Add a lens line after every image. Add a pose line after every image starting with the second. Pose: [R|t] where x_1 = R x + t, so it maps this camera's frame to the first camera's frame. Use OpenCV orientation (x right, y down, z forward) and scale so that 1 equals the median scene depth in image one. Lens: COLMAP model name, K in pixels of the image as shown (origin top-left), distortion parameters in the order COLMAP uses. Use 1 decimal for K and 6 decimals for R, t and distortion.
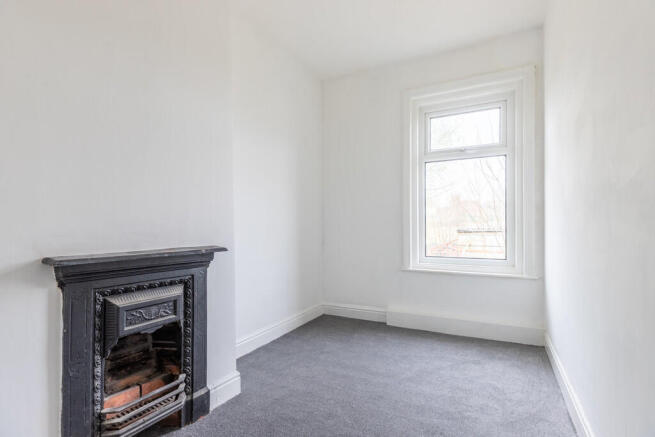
lens RADIAL K [[309.3, 0, 333.5], [0, 309.3, 223.2], [0, 0, 1]] dist [-0.000284, -0.000180]
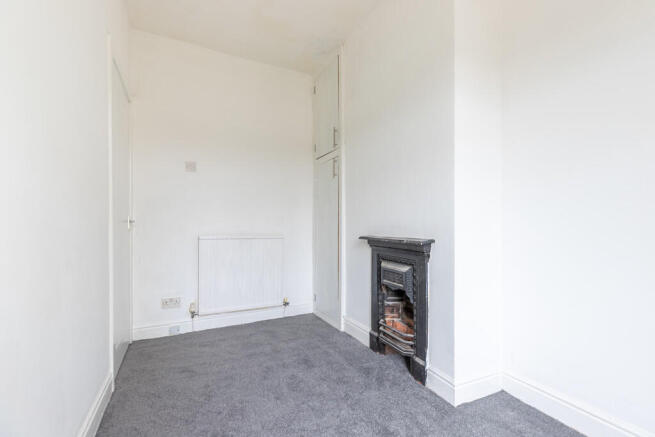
lens RADIAL K [[309.3, 0, 333.5], [0, 309.3, 223.2], [0, 0, 1]] dist [-0.000284, -0.000180]
pose [[-0.590785, -0.002349, -0.806826, 0.827573], [0.007808, 0.999932, -0.008628, 0.027112], [0.806791, -0.011397, -0.590727, 1.638178]]
